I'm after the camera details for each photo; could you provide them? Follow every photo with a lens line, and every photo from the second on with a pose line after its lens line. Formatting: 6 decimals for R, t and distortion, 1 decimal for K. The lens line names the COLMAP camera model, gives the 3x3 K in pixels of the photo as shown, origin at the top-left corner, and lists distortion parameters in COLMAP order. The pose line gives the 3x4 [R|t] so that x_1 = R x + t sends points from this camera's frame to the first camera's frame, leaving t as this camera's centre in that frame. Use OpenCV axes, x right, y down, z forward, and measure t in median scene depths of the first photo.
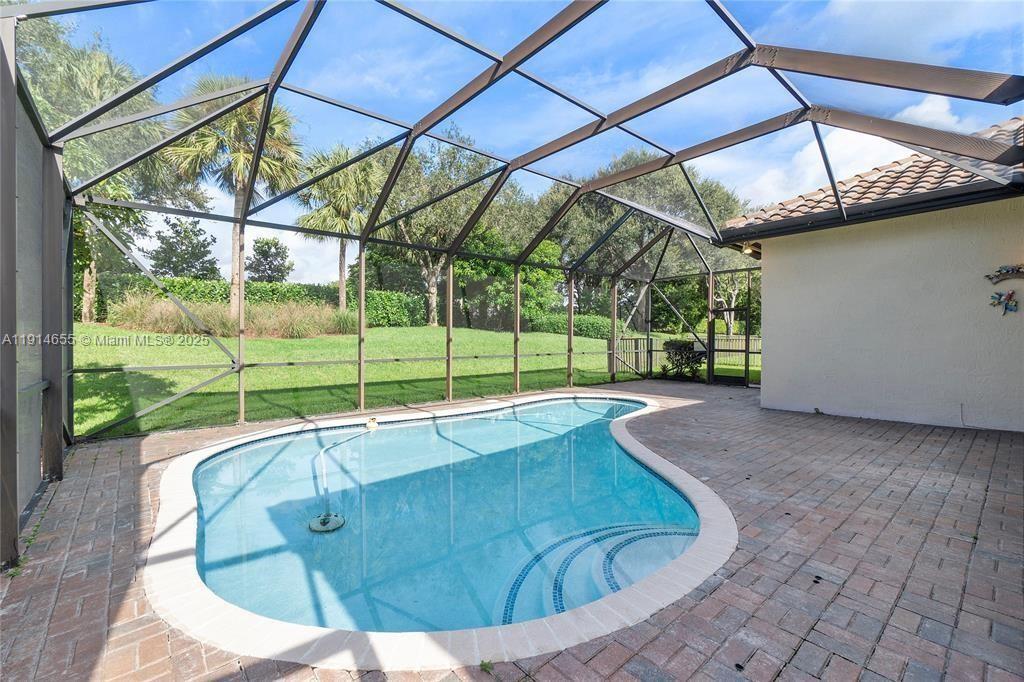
lens RADIAL K [[433.0, 0, 512.0], [0, 433.0, 341.0], [0, 0, 1]] dist [-0.000487, 0.000003]
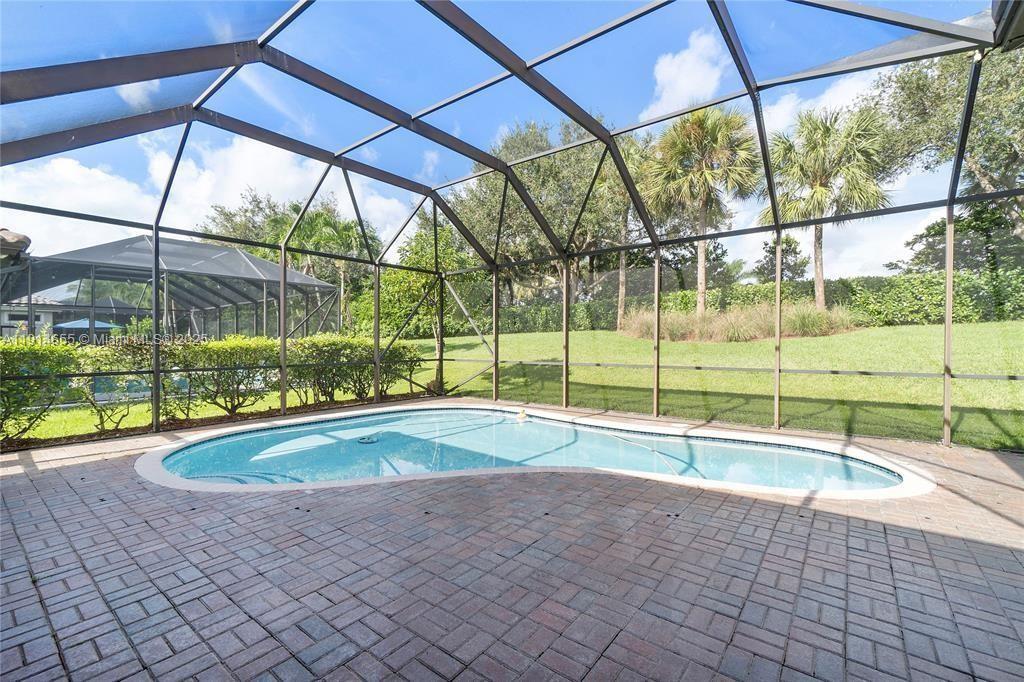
lens RADIAL K [[446.3, 0, 512.0], [0, 446.3, 341.0], [0, 0, 1]] dist [-0.000993, 0.000074]
pose [[0.204907, -0.001545, -0.978780, 0.843991], [-0.003404, 0.999992, -0.002291, -0.010907], [0.978775, 0.003801, 0.204900, 0.688868]]
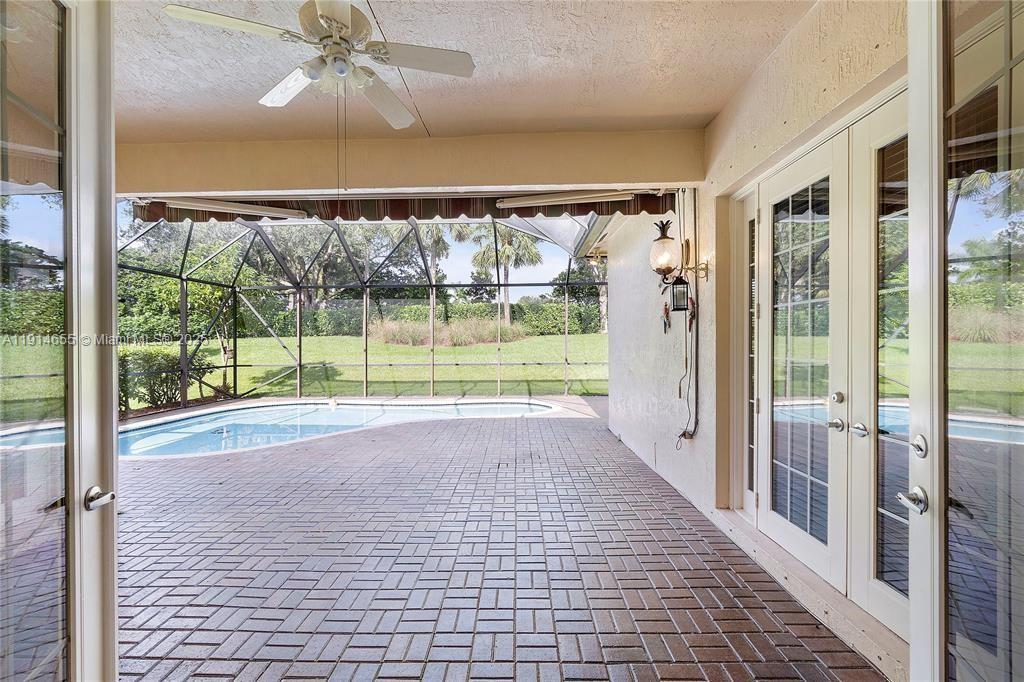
lens RADIAL K [[433.0, 0, 512.0], [0, 433.0, 341.0], [0, 0, 1]] dist [-0.000487, 0.000003]
pose [[0.749251, -0.004505, -0.662271, 1.188424], [0.001476, 0.999986, -0.005131, -0.034273], [0.662285, 0.002867, 0.749247, 0.199982]]
